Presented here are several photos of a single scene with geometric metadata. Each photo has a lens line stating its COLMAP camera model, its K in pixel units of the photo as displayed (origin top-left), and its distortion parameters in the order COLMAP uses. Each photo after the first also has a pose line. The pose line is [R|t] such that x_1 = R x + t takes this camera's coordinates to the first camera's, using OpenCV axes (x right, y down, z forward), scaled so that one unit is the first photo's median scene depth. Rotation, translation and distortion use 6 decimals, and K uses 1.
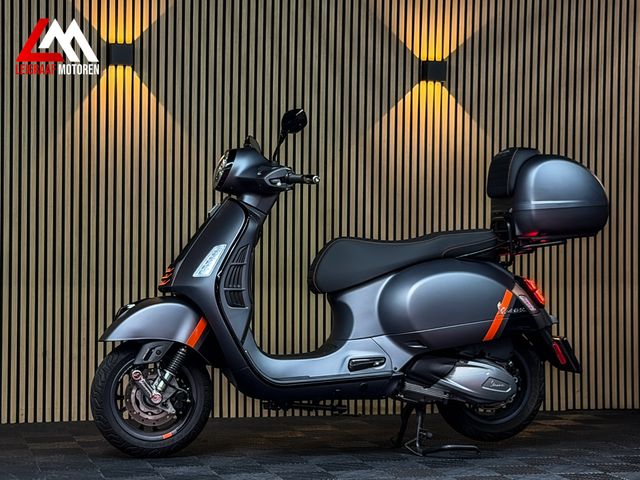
lens RADIAL K [[1429.5, 0, 316.9], [0, 1429.5, 238.0], [0, 0, 1]] dist [0.127814, 0.000000]
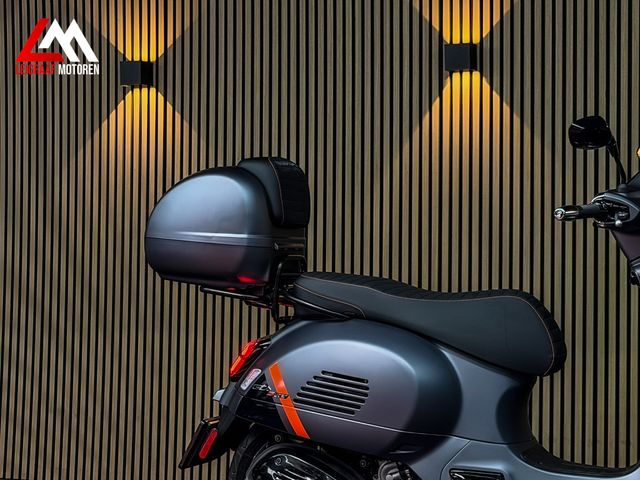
lens RADIAL K [[1429.5, 0, 322.1], [0, 1429.5, 244.1], [0, 0, 1]] dist [0.127814, 0.000000]
pose [[0.791008, -0.011654, -0.611695, 0.293077], [0.003986, 0.999896, -0.013895, -0.012197], [0.611793, 0.008553, 0.790971, 0.315693]]
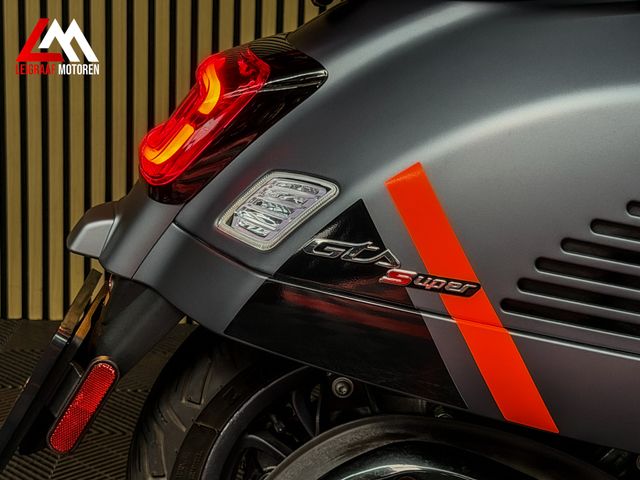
lens RADIAL K [[1429.5, 0, 323.1], [0, 1429.5, 240.7], [0, 0, 1]] dist [0.127814, 0.000000]
pose [[0.965465, 0.090585, -0.244276, -0.050662], [-0.027264, 0.967588, 0.251057, -0.003406], [0.259101, -0.235727, 0.936643, 0.613375]]
